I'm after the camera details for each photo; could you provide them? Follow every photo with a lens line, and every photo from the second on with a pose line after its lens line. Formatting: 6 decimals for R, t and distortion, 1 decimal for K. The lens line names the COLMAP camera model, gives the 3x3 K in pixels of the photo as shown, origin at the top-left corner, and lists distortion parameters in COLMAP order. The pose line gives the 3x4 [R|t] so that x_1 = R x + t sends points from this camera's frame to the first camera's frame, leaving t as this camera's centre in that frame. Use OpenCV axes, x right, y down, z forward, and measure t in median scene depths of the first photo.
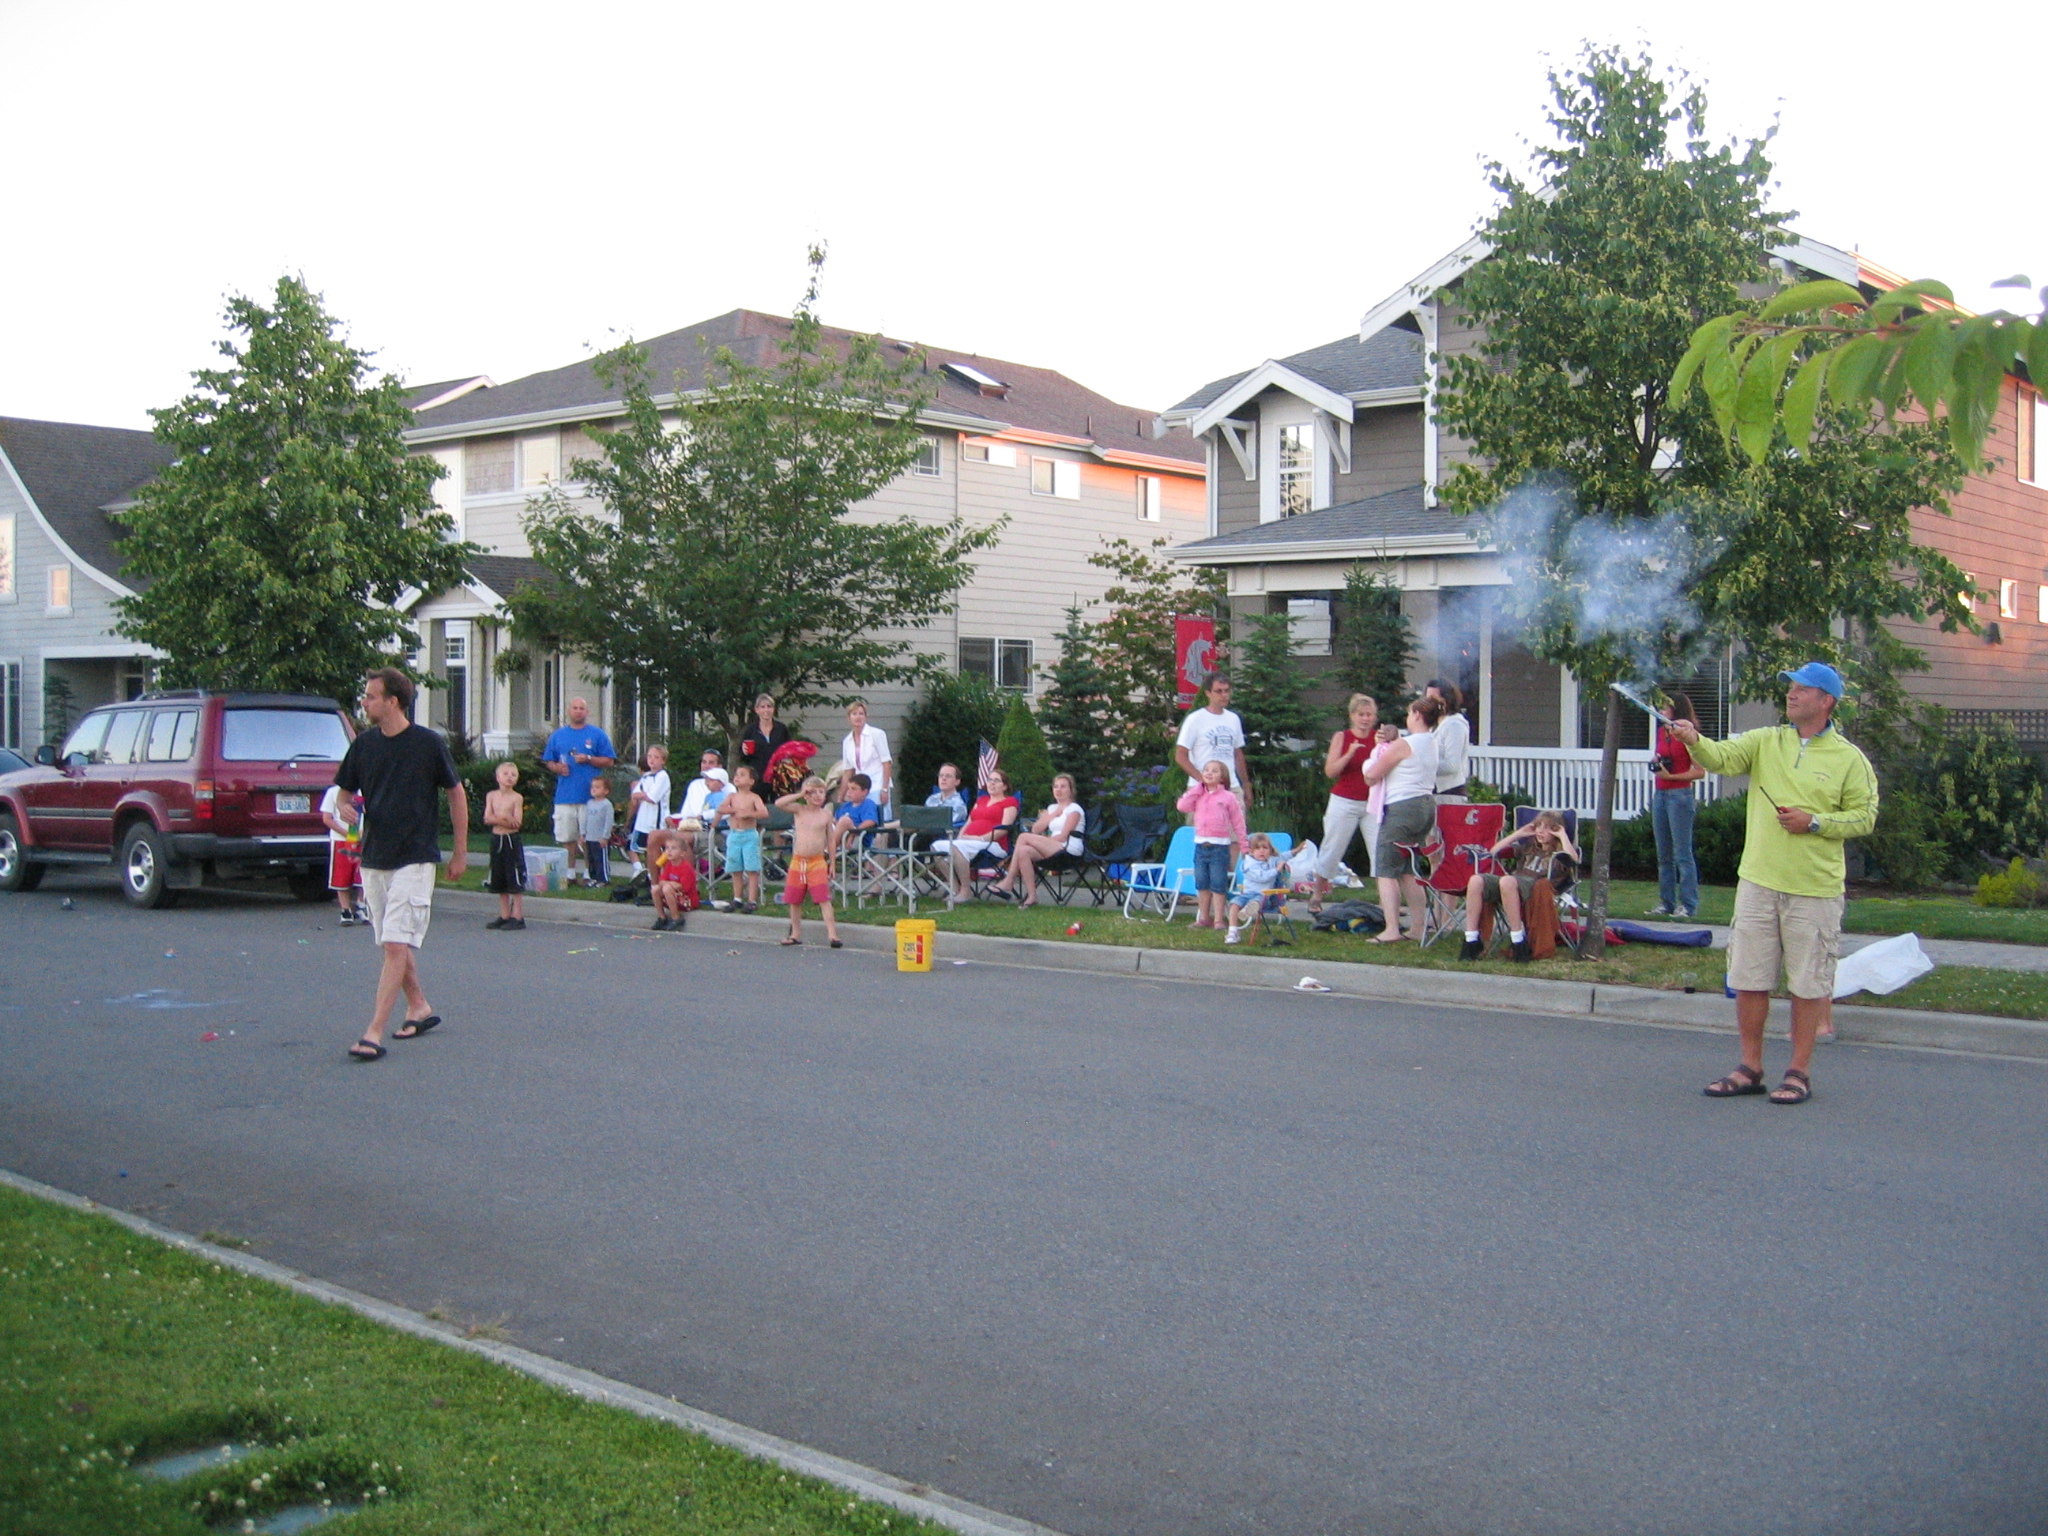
lens RADIAL K [[2142.6, 0, 1024.0], [0, 2142.6, 768.0], [0, 0, 1]] dist [-0.134537, 0.124148]
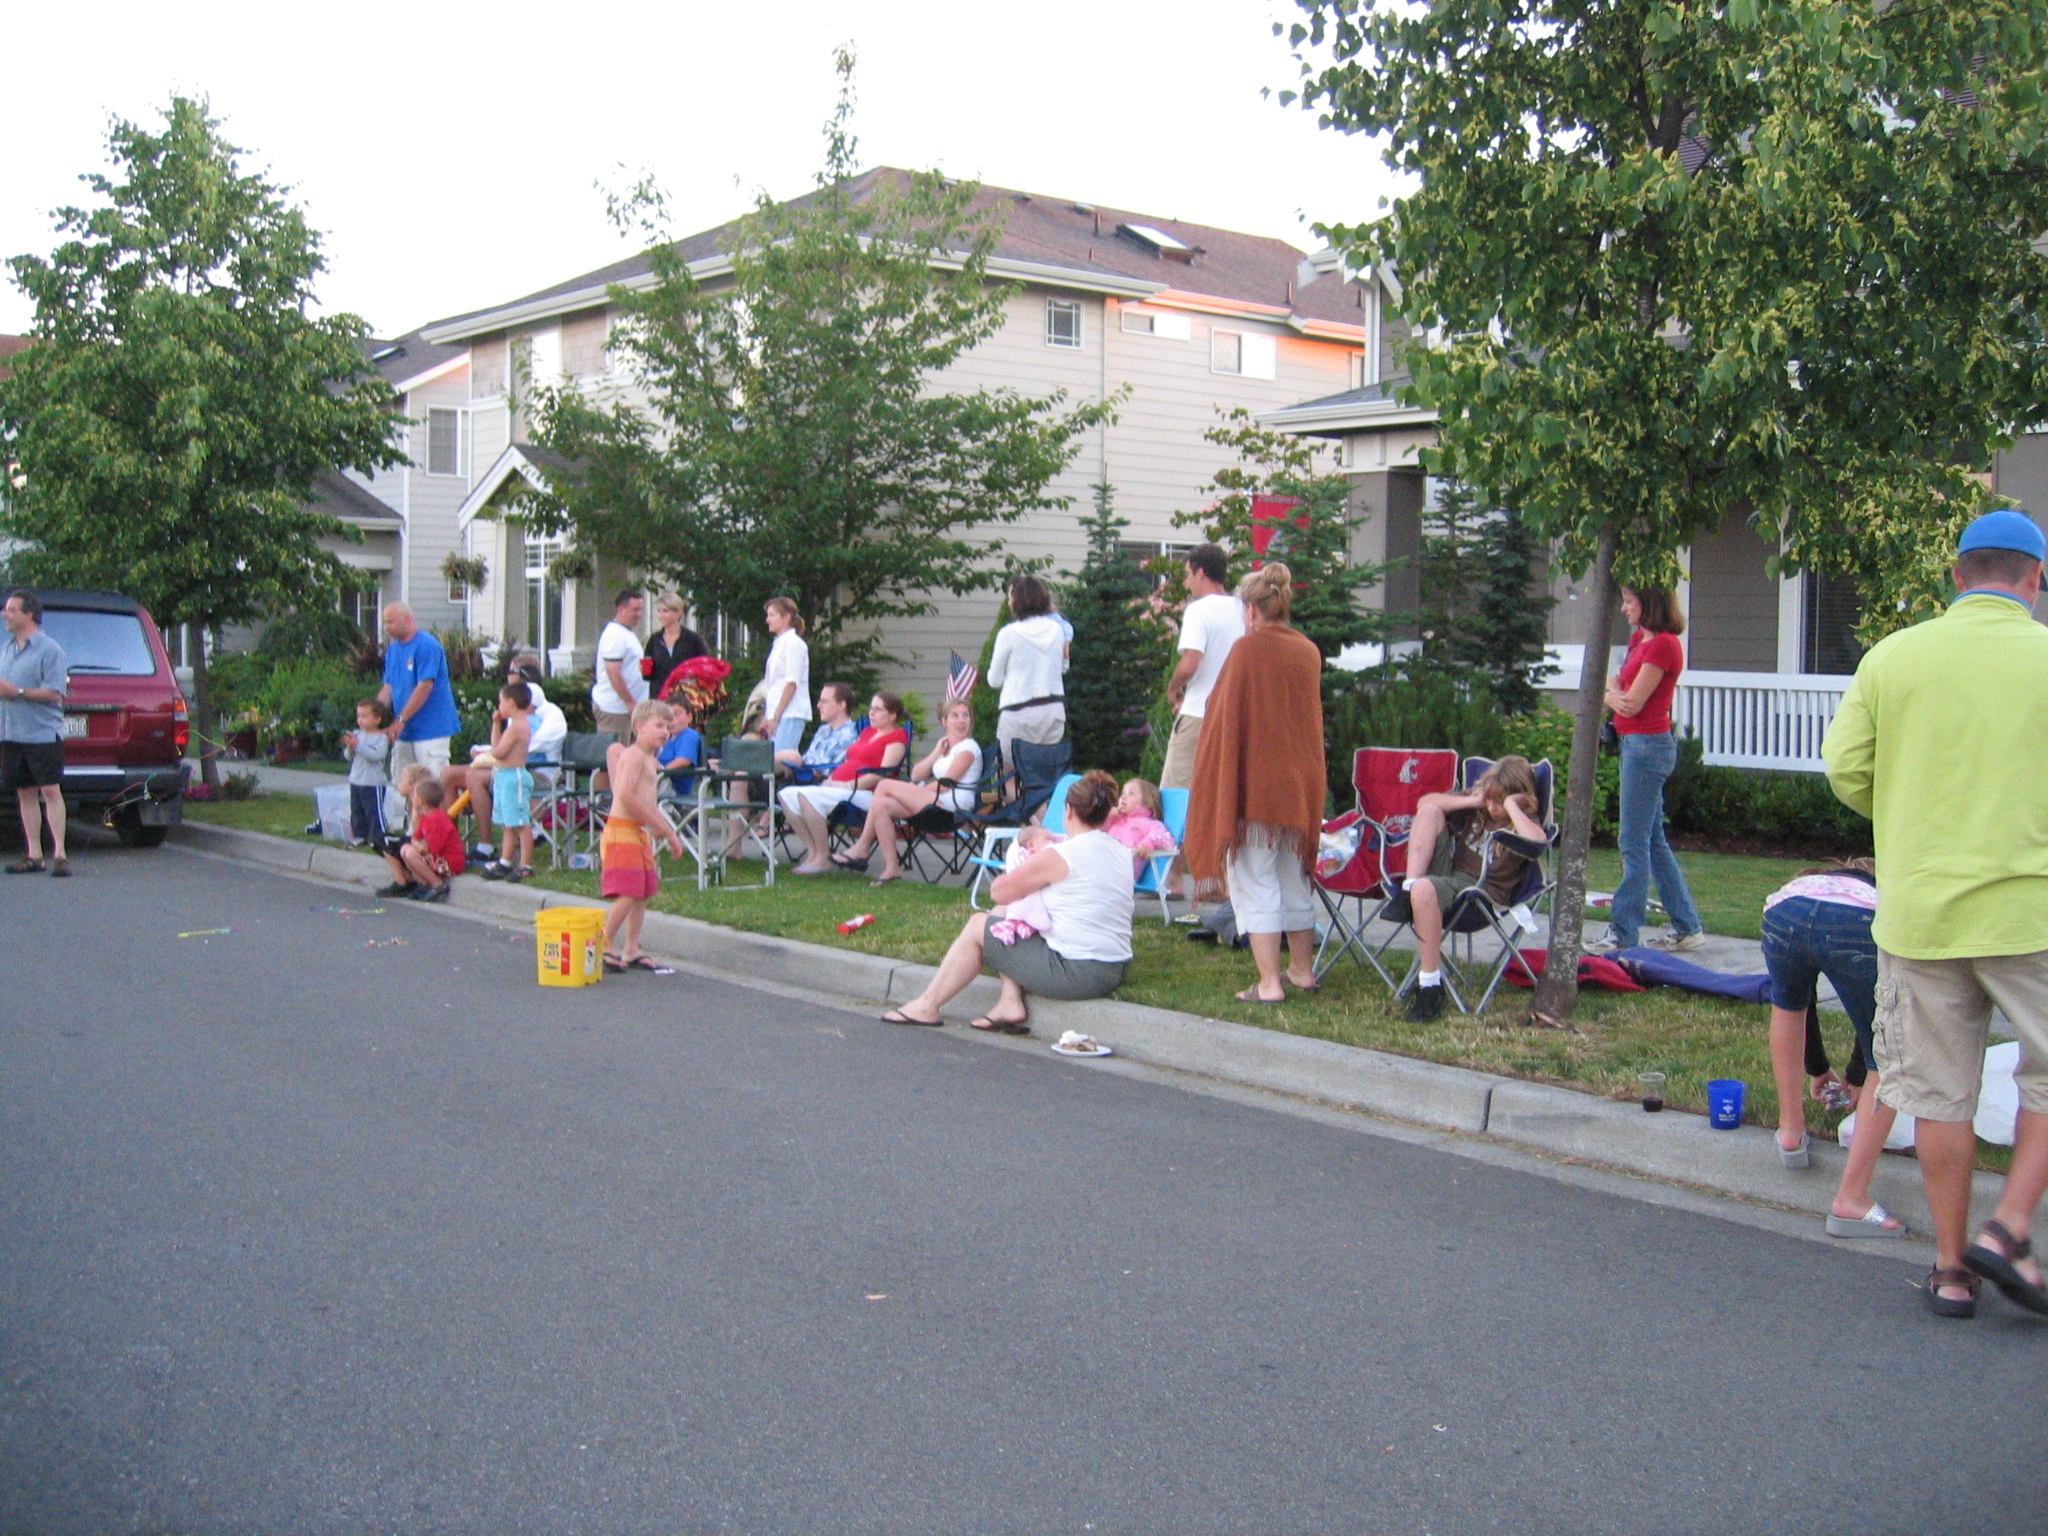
lens RADIAL K [[2142.6, 0, 1024.0], [0, 2142.6, 768.0], [0, 0, 1]] dist [-0.134537, 0.124148]
pose [[0.983078, 0.016279, -0.182464, 0.152760], [-0.010404, 0.999398, 0.033111, 0.002088], [0.182893, -0.030652, 0.982655, 0.267613]]
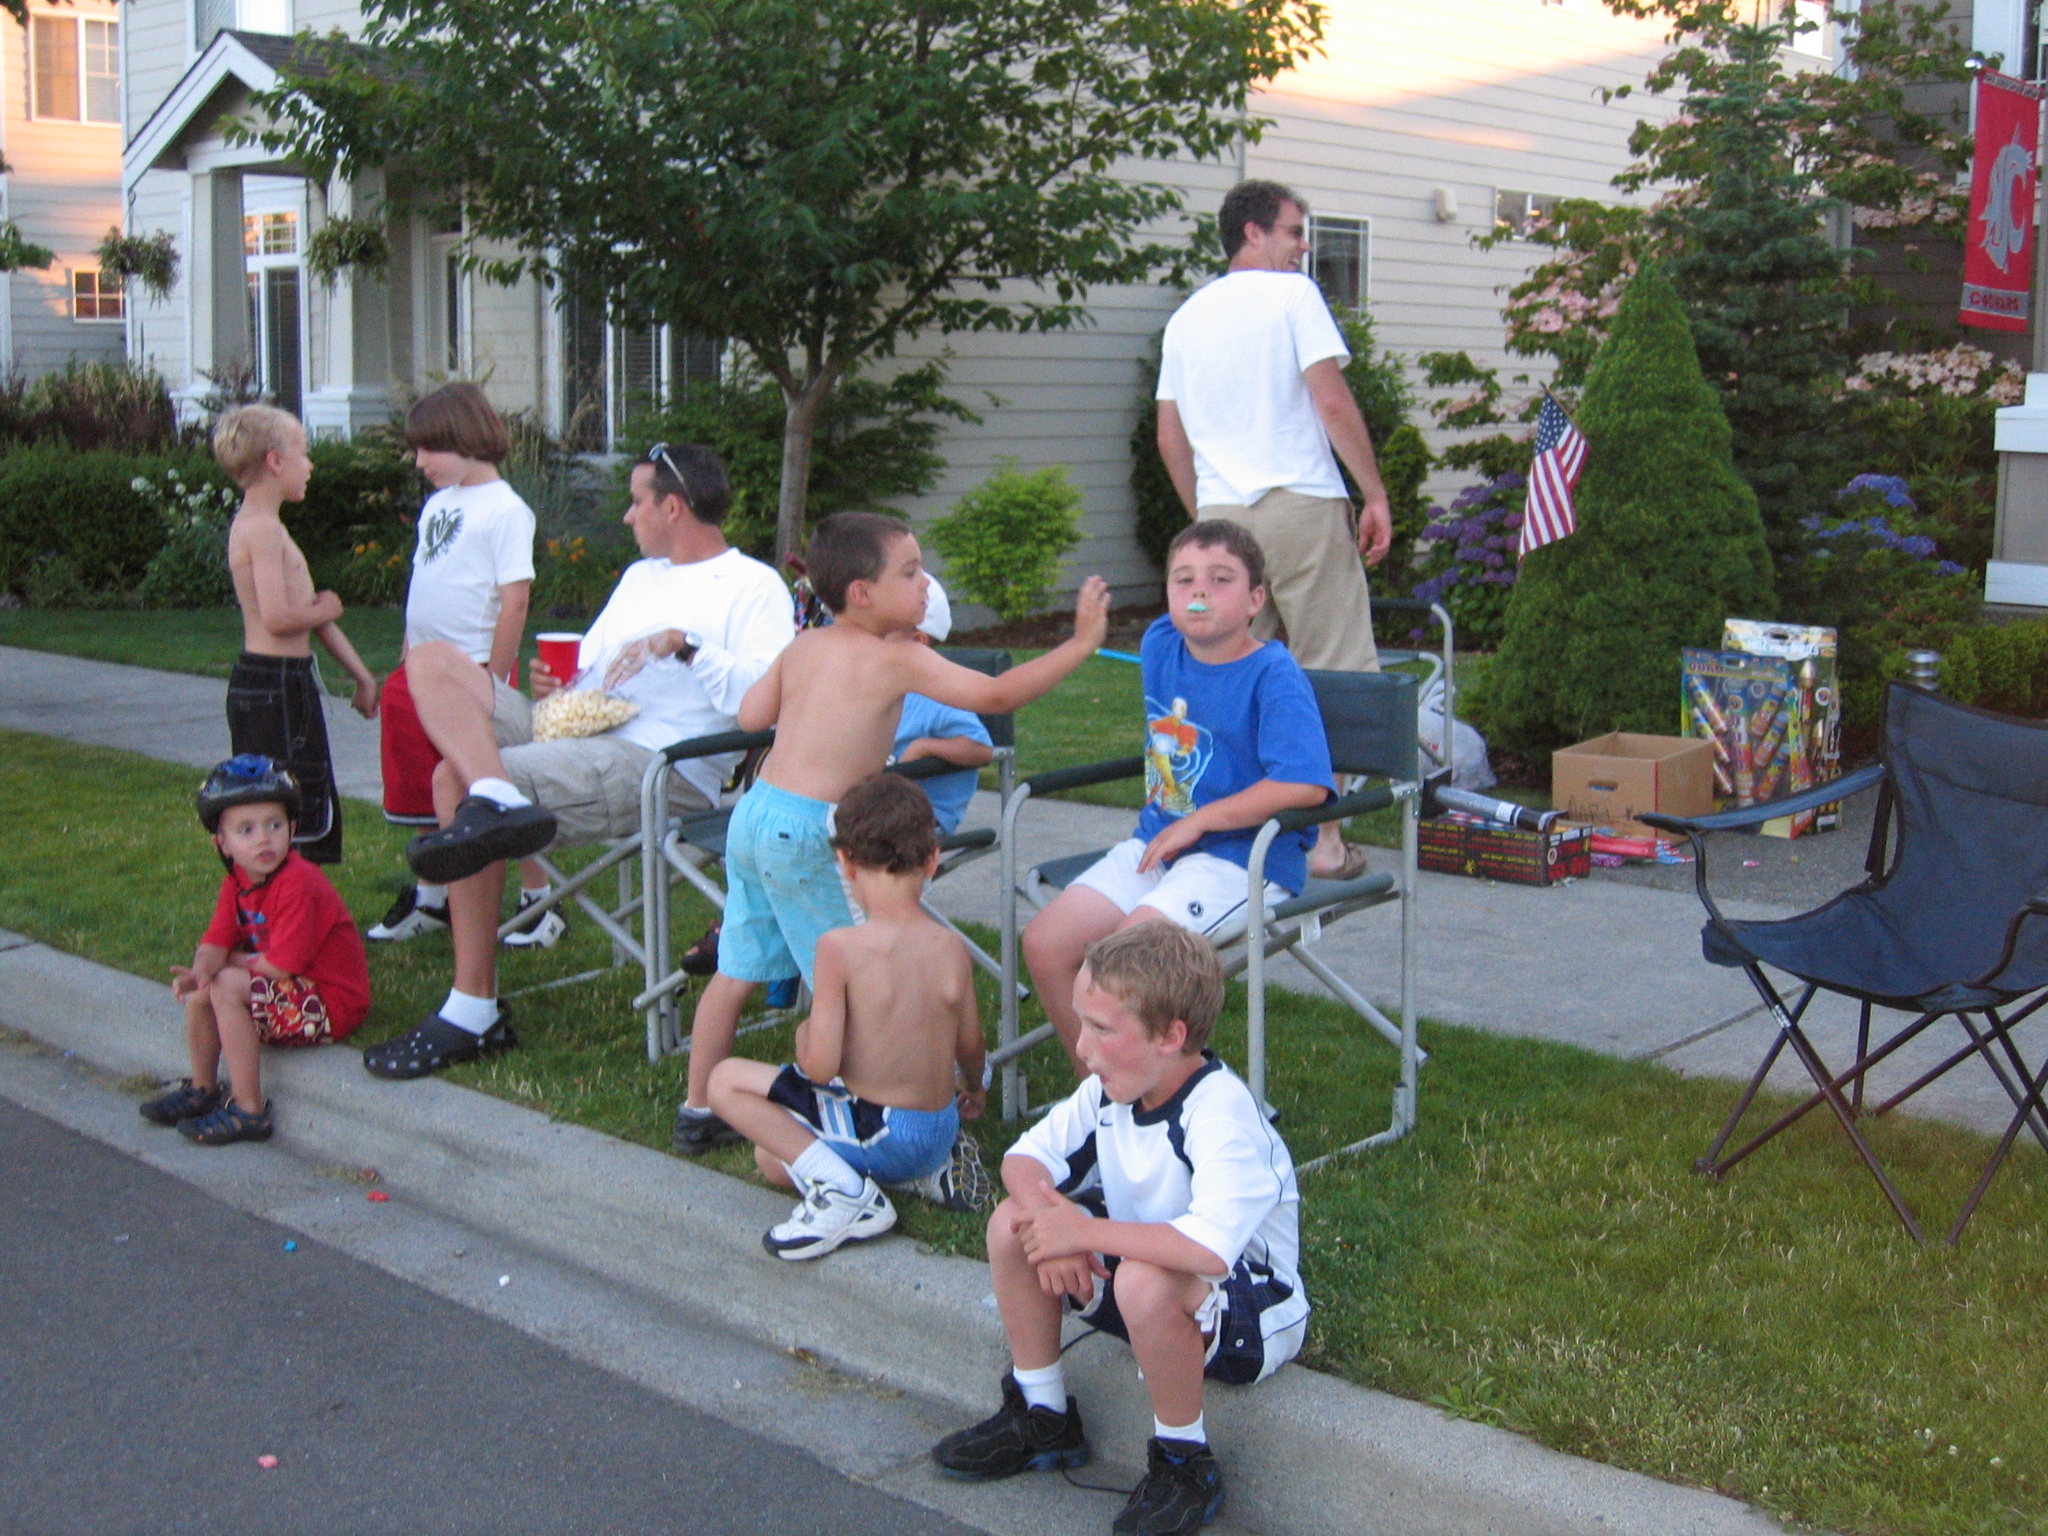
lens RADIAL K [[2494.1, 0, 1024.0], [0, 2494.1, 768.0], [0, 0, 1]] dist [-0.133373, 0.097553]
pose [[0.998478, 0.011850, -0.053865, -0.081360], [-0.004875, 0.991785, 0.127824, -0.005622], [0.054937, -0.127367, 0.990333, 0.655139]]
